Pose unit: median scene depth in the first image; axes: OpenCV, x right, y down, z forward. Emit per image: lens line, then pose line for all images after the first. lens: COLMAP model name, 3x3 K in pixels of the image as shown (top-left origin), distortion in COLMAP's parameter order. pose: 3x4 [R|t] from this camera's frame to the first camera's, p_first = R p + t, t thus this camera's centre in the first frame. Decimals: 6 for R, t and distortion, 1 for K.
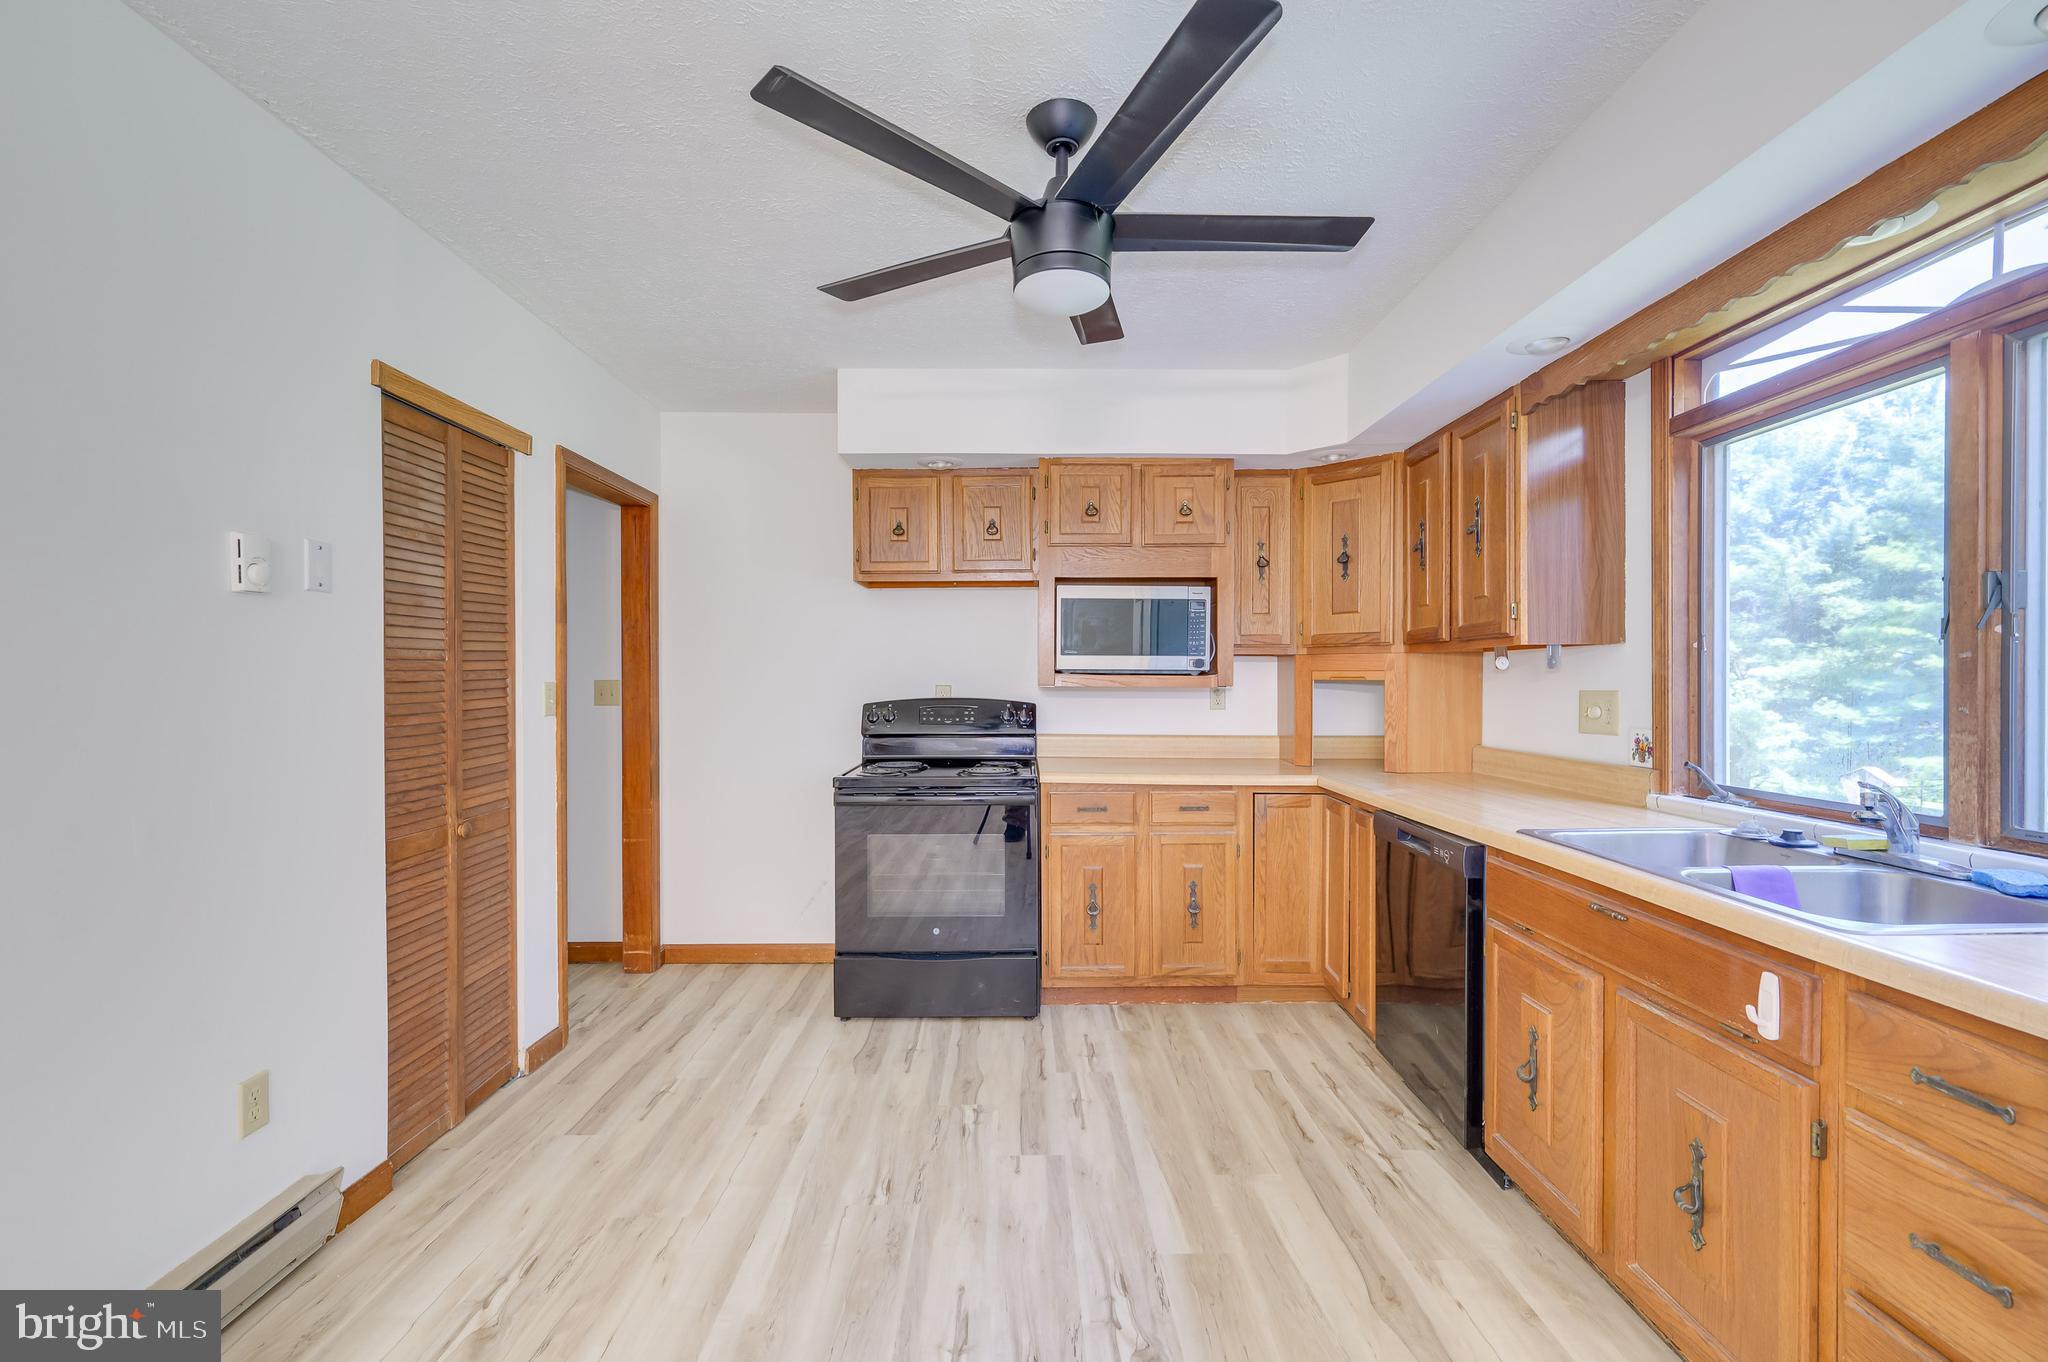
lens RADIAL K [[866.5, 0, 1026.4], [0, 866.5, 686.3], [0, 0, 1]] dist [-0.000168, -0.000394]
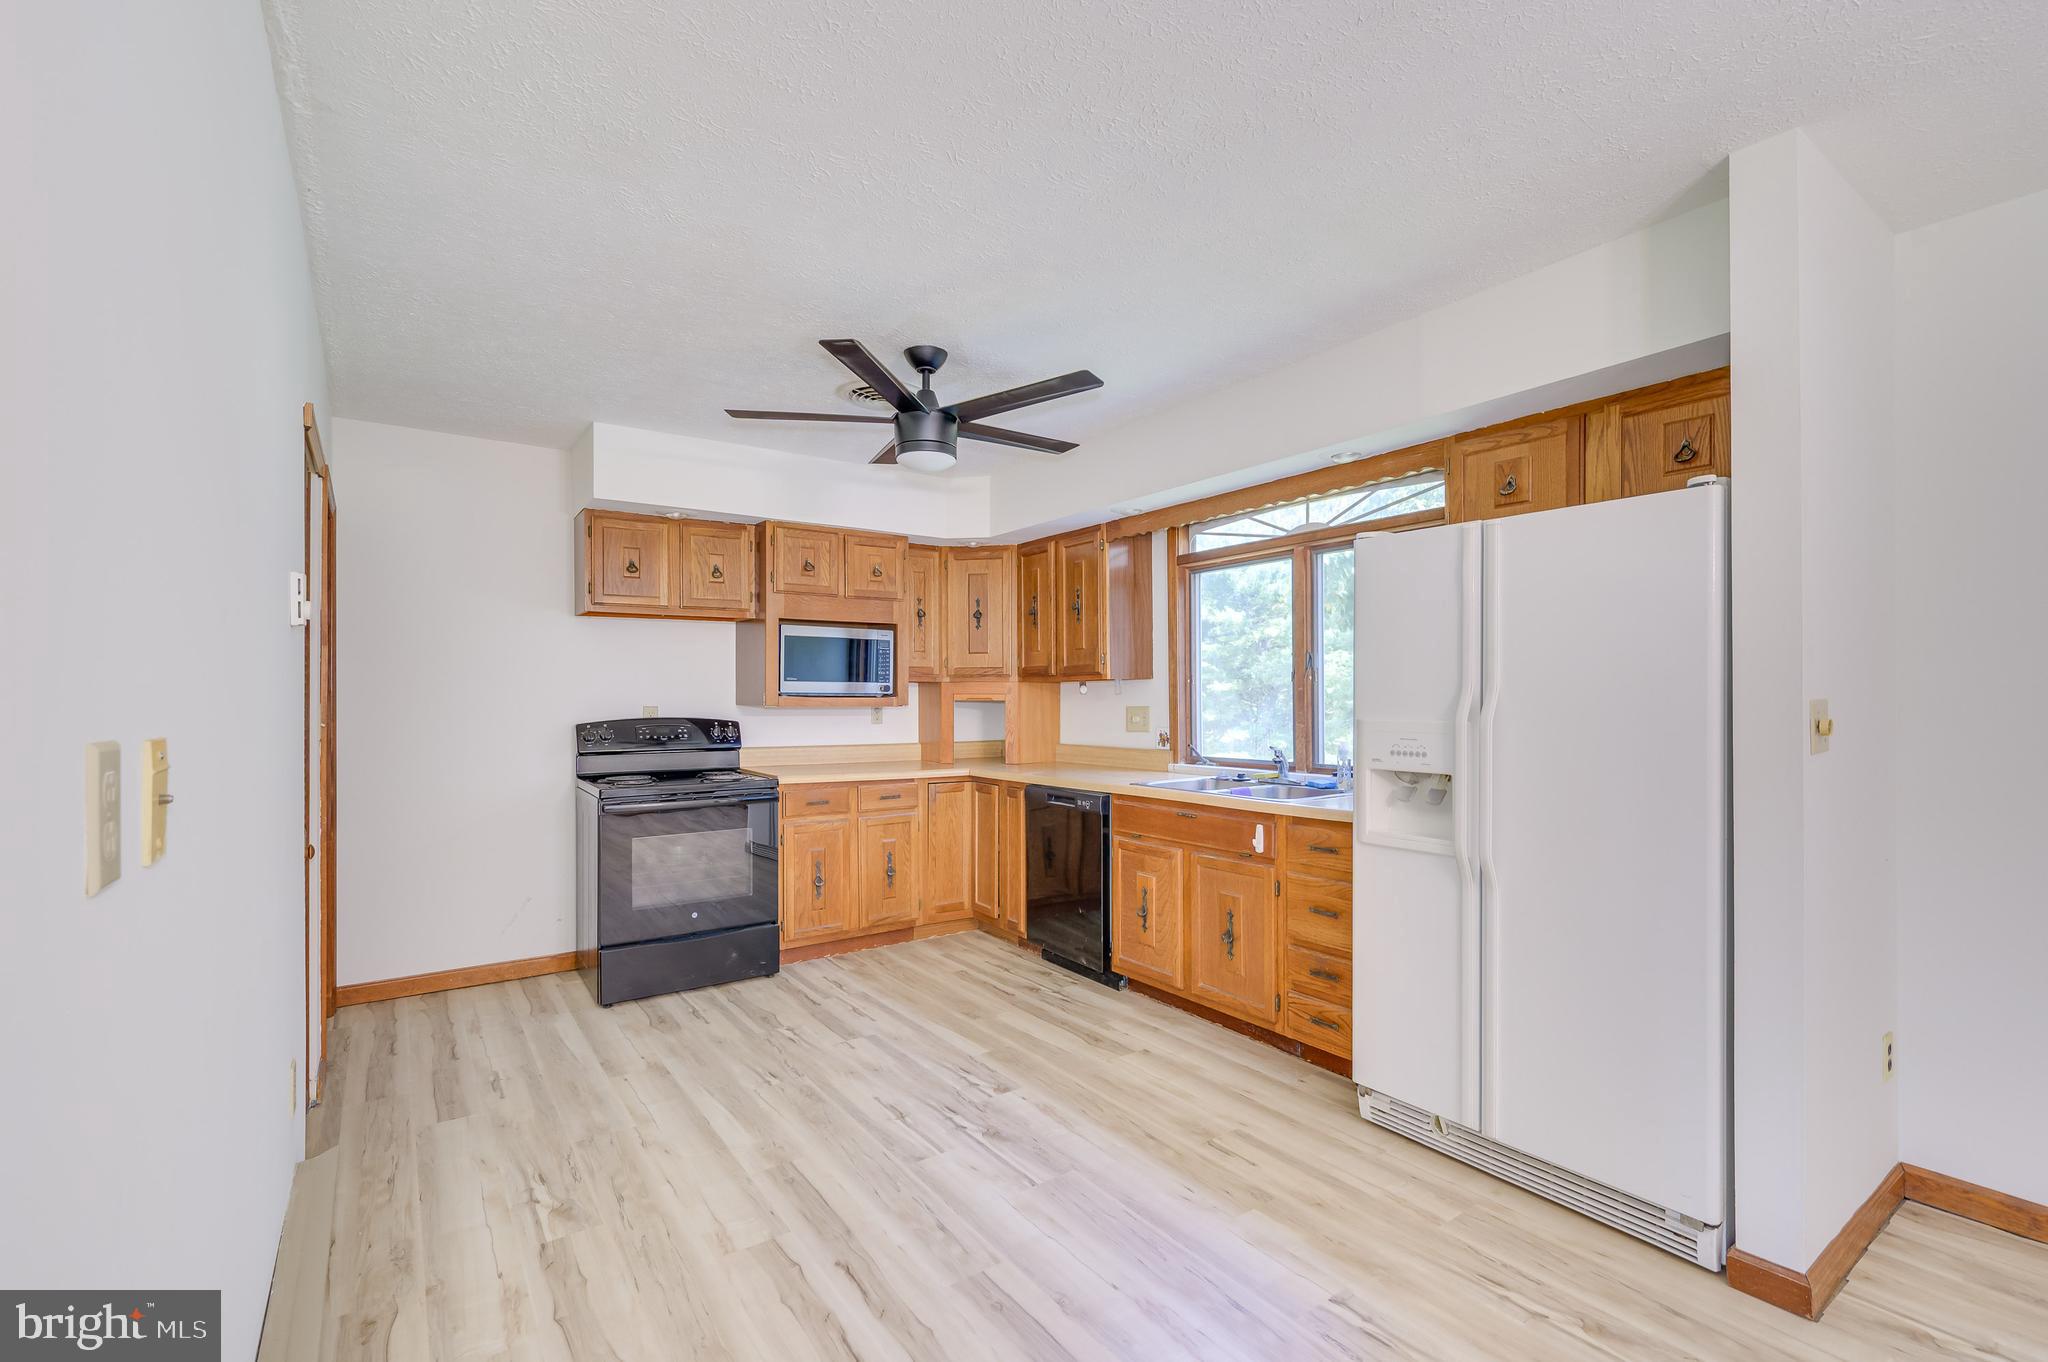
lens RADIAL K [[902.1, 0, 1027.1], [0, 902.1, 690.8], [0, 0, 1]] dist [-0.002124, -0.000413]
pose [[0.821381, 0.002757, 0.570374, -0.466133], [0.007244, 0.999857, -0.015266, -0.000089], [-0.570334, 0.016671, 0.821244, -0.290248]]
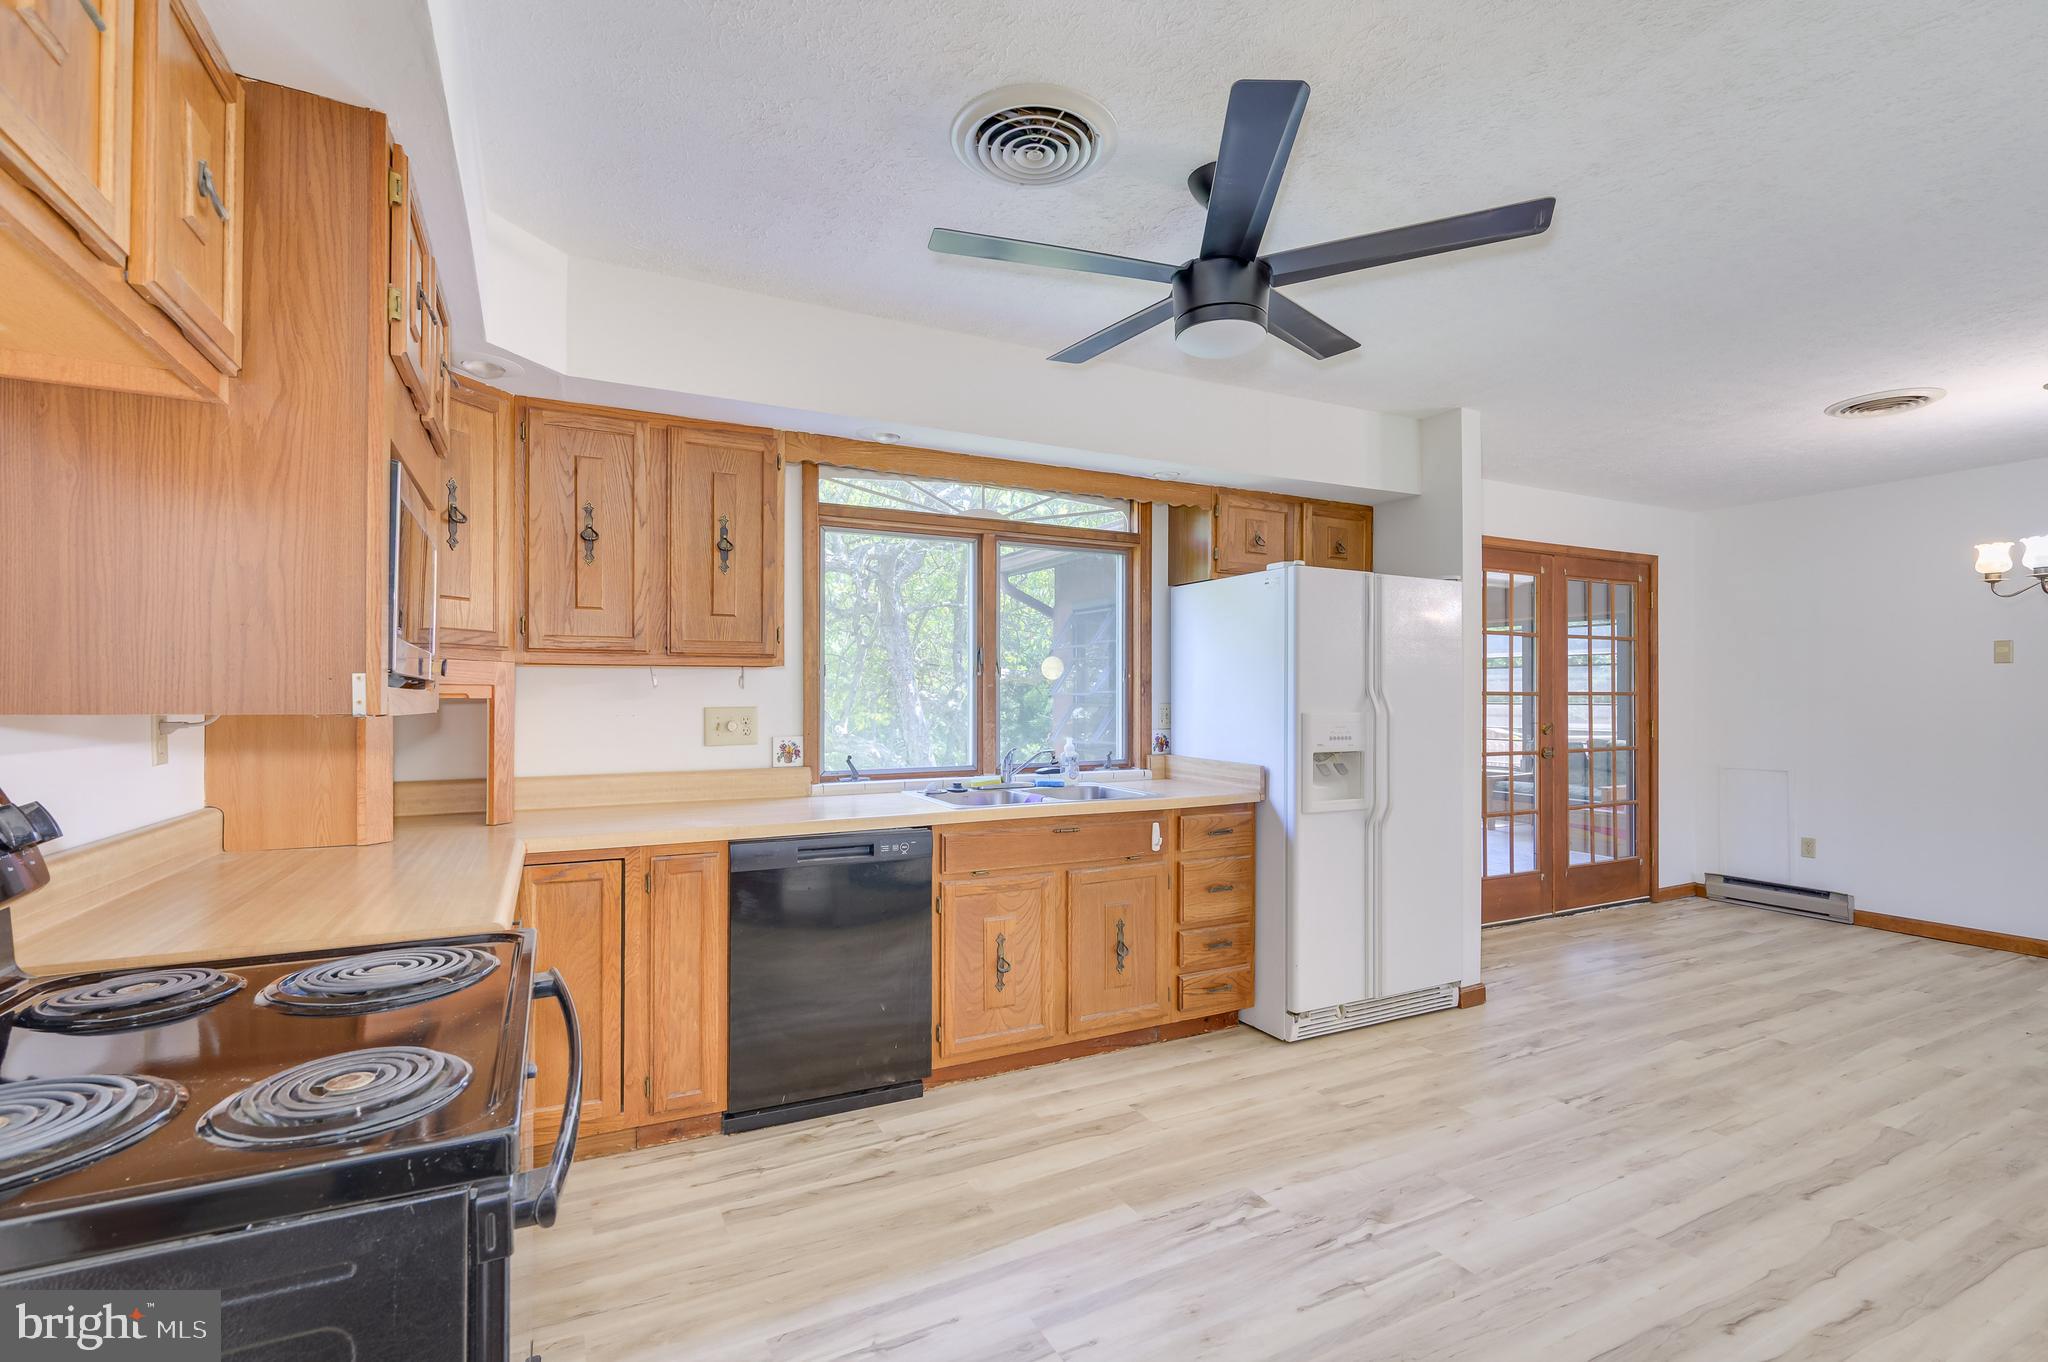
lens RADIAL K [[929.1, 0, 1031.8], [0, 929.1, 688.6], [0, 0, 1]] dist [0.000554, -0.000016]
pose [[-0.451913, 0.010358, 0.892002, -0.540602], [0.008912, 0.999935, -0.007096, -0.006180], [-0.892017, 0.004742, -0.451976, 1.062669]]
